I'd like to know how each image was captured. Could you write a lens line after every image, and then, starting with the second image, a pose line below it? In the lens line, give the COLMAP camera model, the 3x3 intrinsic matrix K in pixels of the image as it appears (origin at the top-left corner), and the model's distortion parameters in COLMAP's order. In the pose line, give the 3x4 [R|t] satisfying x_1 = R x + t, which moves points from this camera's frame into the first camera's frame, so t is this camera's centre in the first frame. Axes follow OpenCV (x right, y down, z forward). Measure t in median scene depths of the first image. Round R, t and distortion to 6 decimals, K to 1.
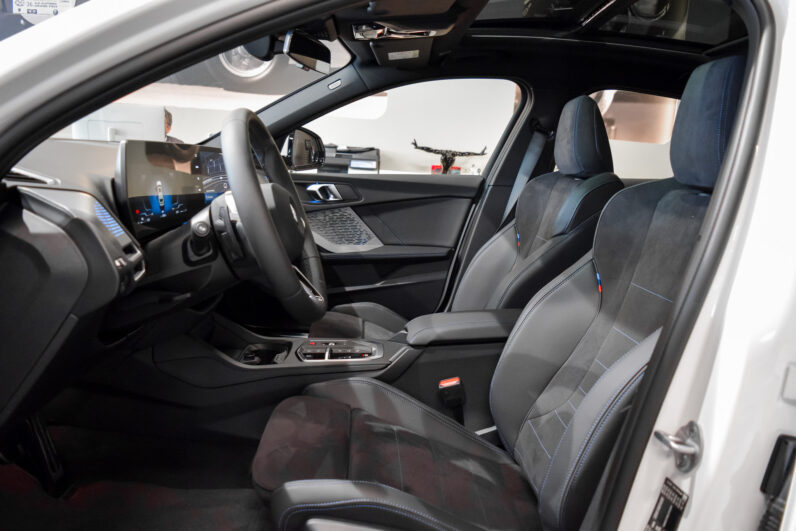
lens RADIAL K [[627.6, 0, 387.8], [0, 627.6, 260.5], [0, 0, 1]] dist [-0.104046, 0.049525]
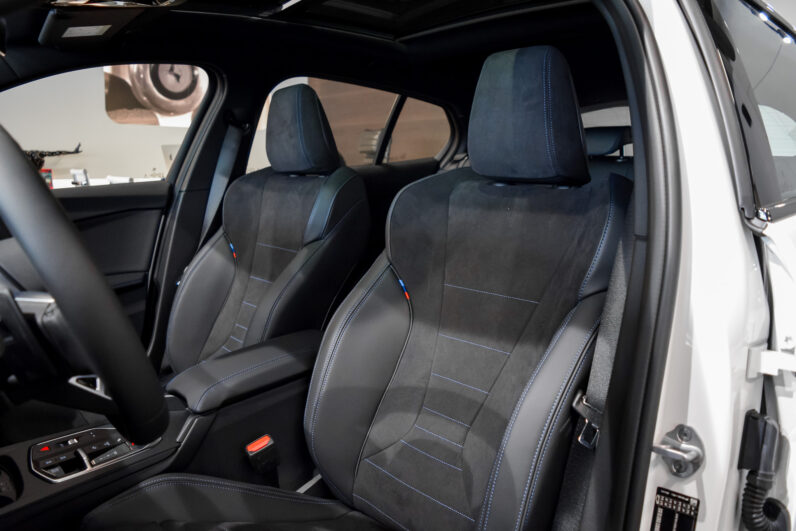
lens RADIAL K [[627.6, 0, 387.8], [0, 627.6, 260.5], [0, 0, 1]] dist [-0.104046, 0.049525]
pose [[0.778363, -0.157179, 0.607820, -0.183506], [0.145257, 0.986970, 0.069212, -0.057695], [-0.610779, 0.034418, 0.791053, 0.217363]]
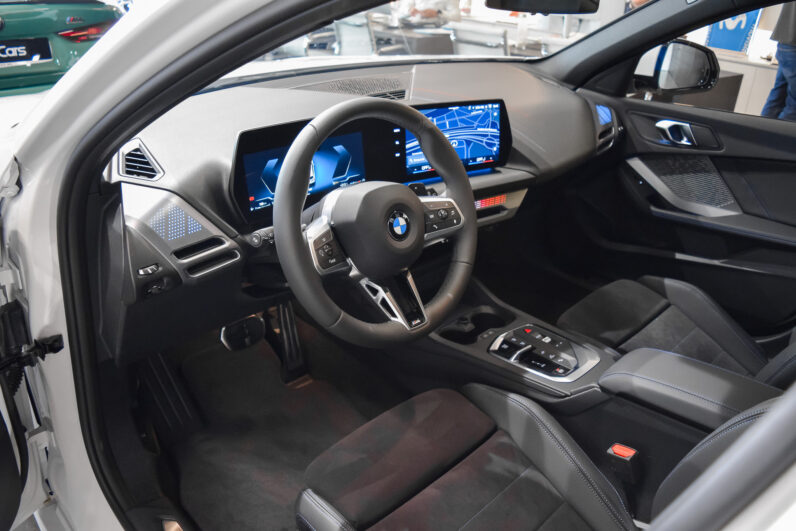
lens RADIAL K [[627.6, 0, 387.8], [0, 627.6, 260.5], [0, 0, 1]] dist [-0.104046, 0.049525]
pose [[0.671759, 0.290903, -0.681260, 0.294217], [-0.111595, 0.948910, 0.295153, -0.184777], [0.732316, -0.122246, 0.669902, 0.254366]]
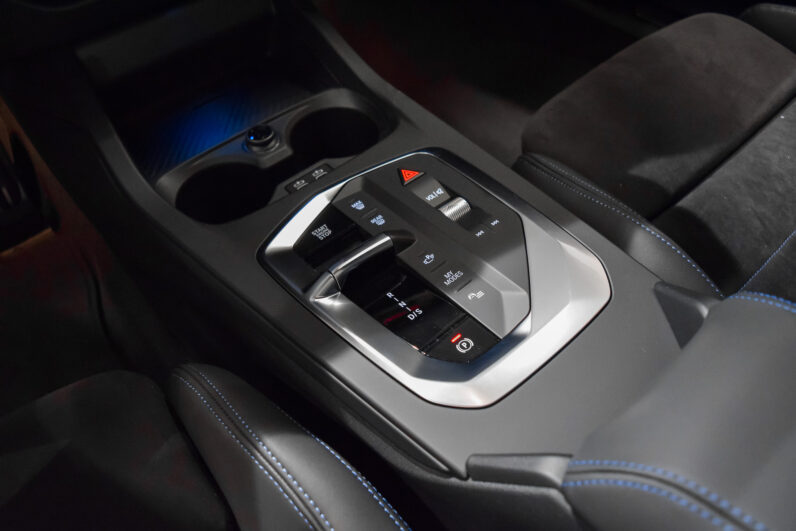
lens RADIAL K [[627.6, 0, 387.8], [0, 627.6, 260.5], [0, 0, 1]] dist [-0.104046, 0.049525]
pose [[0.635290, 0.527772, -0.563794, 0.060812], [-0.059357, 0.761254, 0.645731, -0.028300], [0.769989, -0.376762, 0.514944, 0.755982]]
